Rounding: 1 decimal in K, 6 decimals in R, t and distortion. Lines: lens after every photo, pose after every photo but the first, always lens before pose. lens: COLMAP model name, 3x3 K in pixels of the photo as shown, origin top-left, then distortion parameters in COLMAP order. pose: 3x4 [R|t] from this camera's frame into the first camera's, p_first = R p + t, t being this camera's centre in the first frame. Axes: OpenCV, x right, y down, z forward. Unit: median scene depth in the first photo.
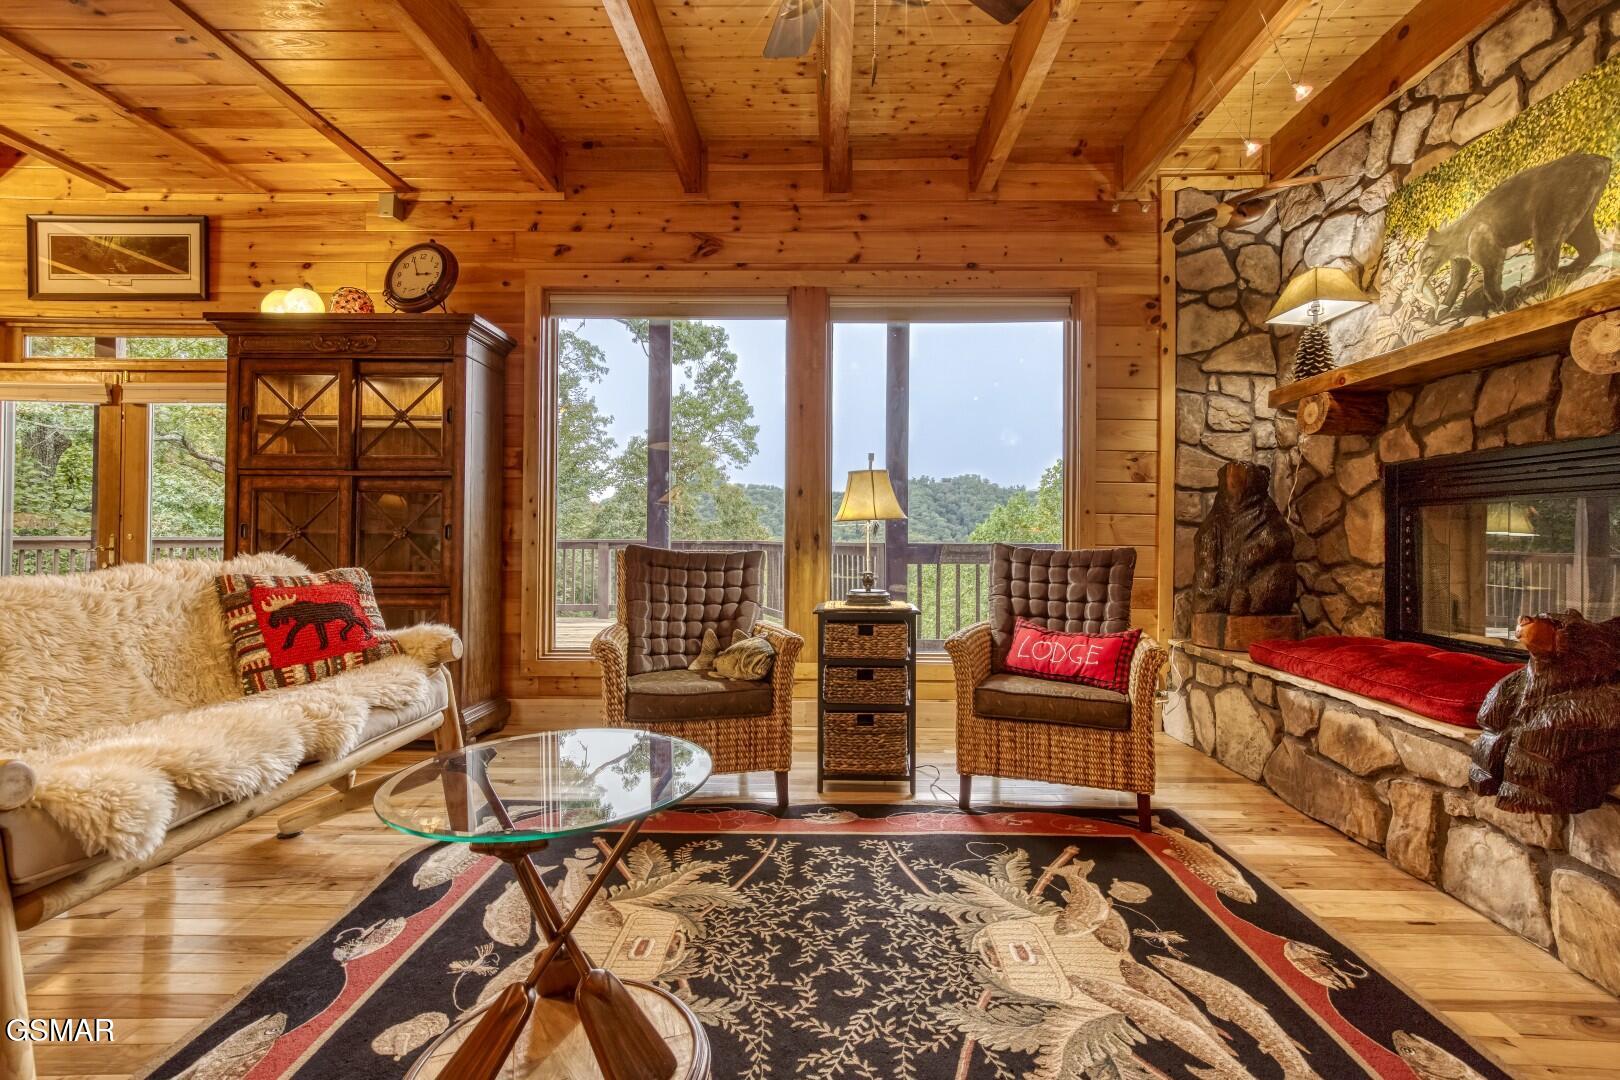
lens RADIAL K [[779.5, 0, 810.0], [0, 779.5, 540.0], [0, 0, 1]] dist [0.008100, 0.000527]
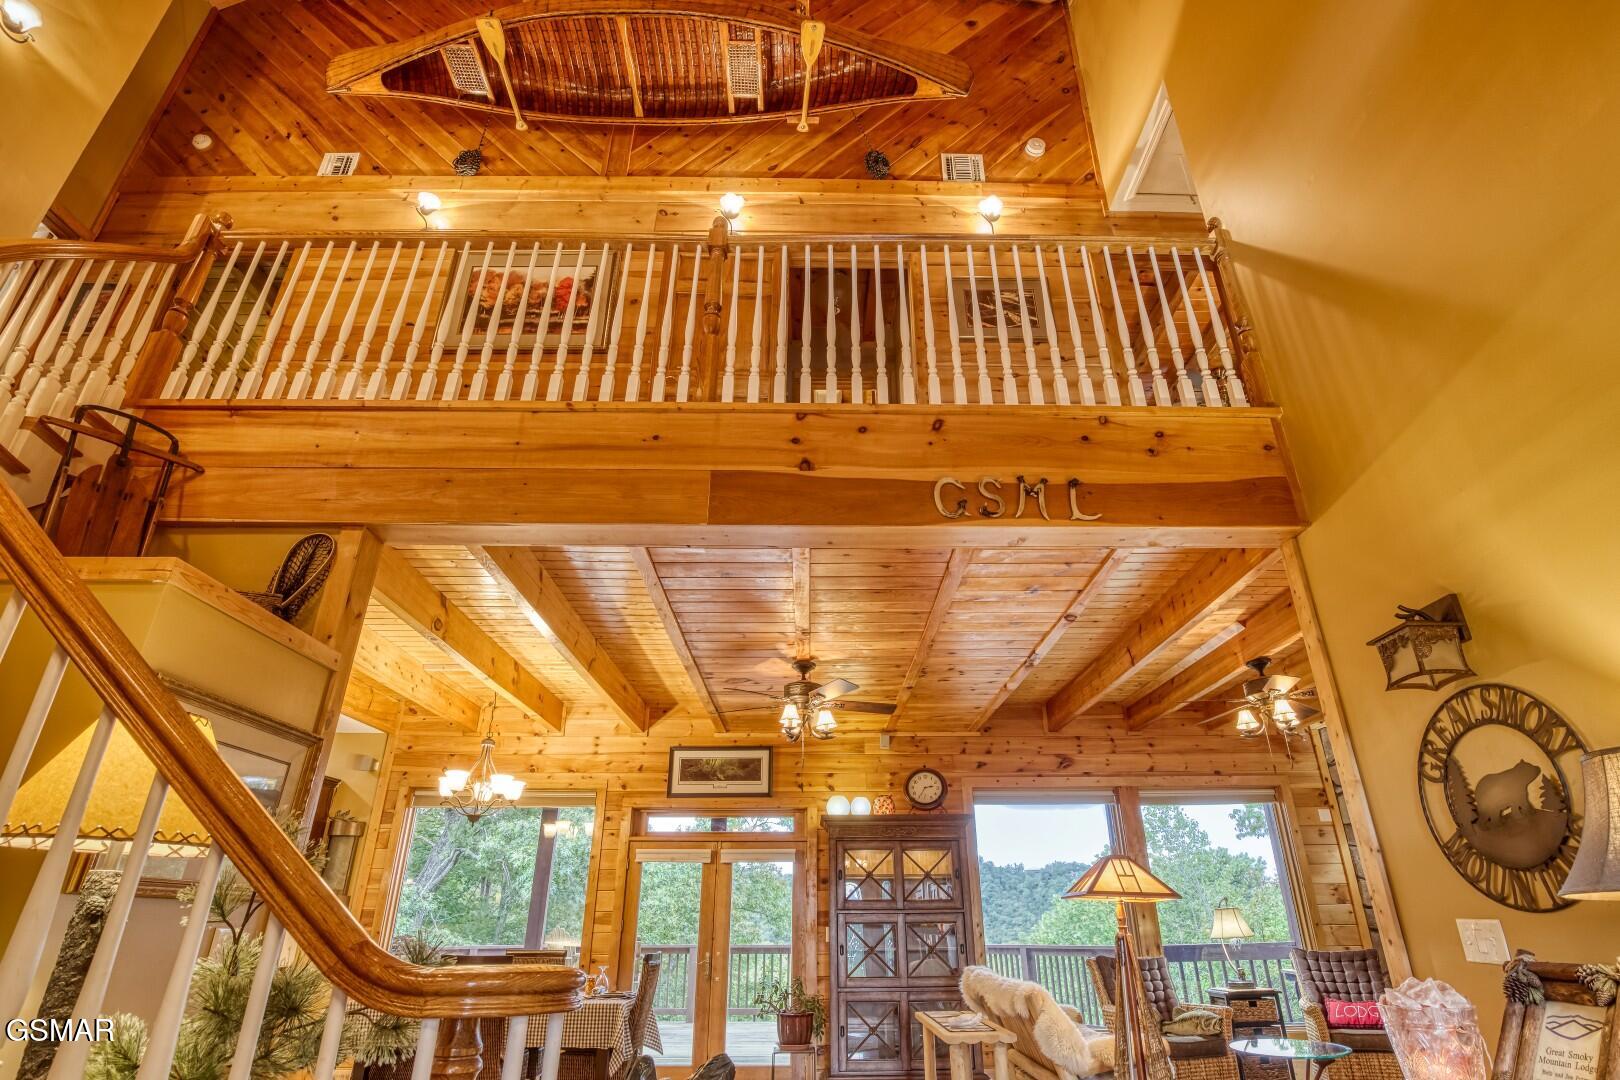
lens RADIAL K [[829.3, 0, 810.0], [0, 829.3, 540.0], [0, 0, 1]] dist [-0.031239, -0.000270]
pose [[0.999273, 0.004944, 0.037803, -0.769197], [0.011829, 0.902423, -0.430690, -0.040754], [-0.036244, 0.430824, 0.901708, -0.839914]]
